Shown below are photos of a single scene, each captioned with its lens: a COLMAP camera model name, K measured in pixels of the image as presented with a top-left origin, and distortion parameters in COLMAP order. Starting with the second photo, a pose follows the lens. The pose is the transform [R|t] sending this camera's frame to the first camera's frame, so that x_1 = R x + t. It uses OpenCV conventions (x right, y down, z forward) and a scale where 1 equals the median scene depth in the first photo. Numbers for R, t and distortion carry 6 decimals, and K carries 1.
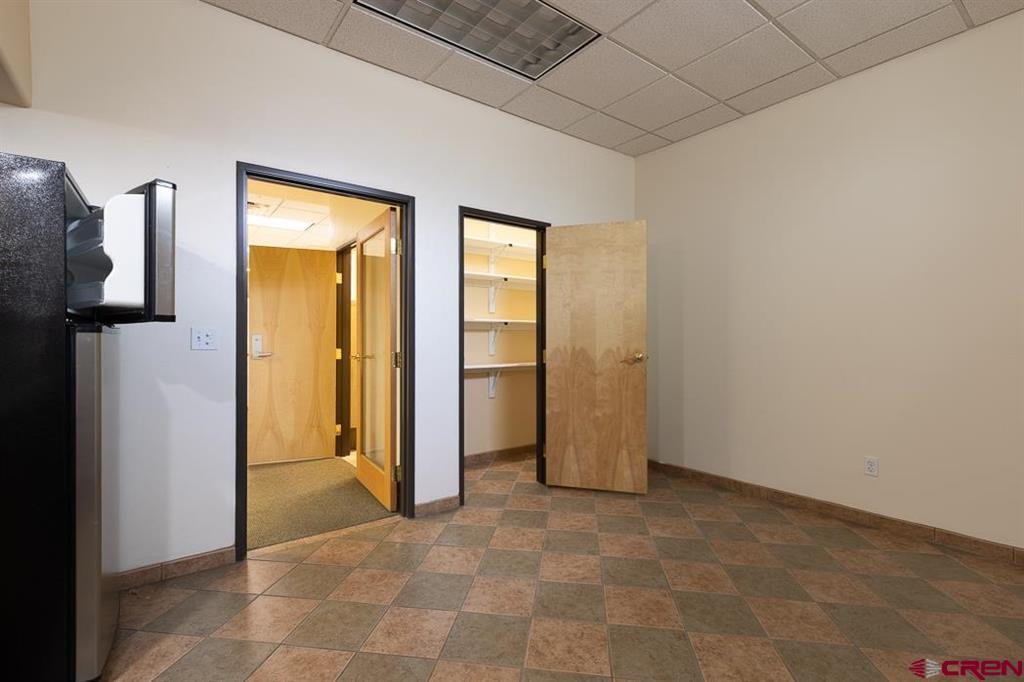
lens RADIAL K [[472.9, 0, 509.2], [0, 472.9, 340.6], [0, 0, 1]] dist [0.011177, 0.000082]
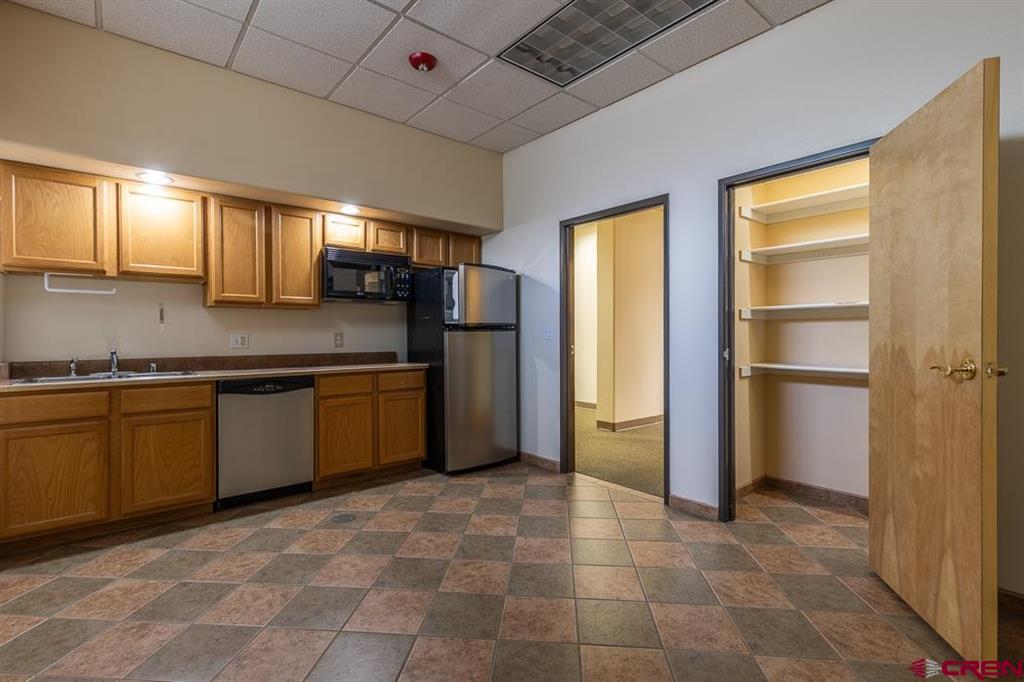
lens RADIAL K [[472.9, 0, 507.7], [0, 472.9, 338.0], [0, 0, 1]] dist [0.011177, 0.000082]
pose [[0.051517, 0.007286, -0.998646, 0.746562], [0.002105, 0.999970, 0.007405, 0.001013], [0.998670, -0.002484, 0.051500, 0.553960]]
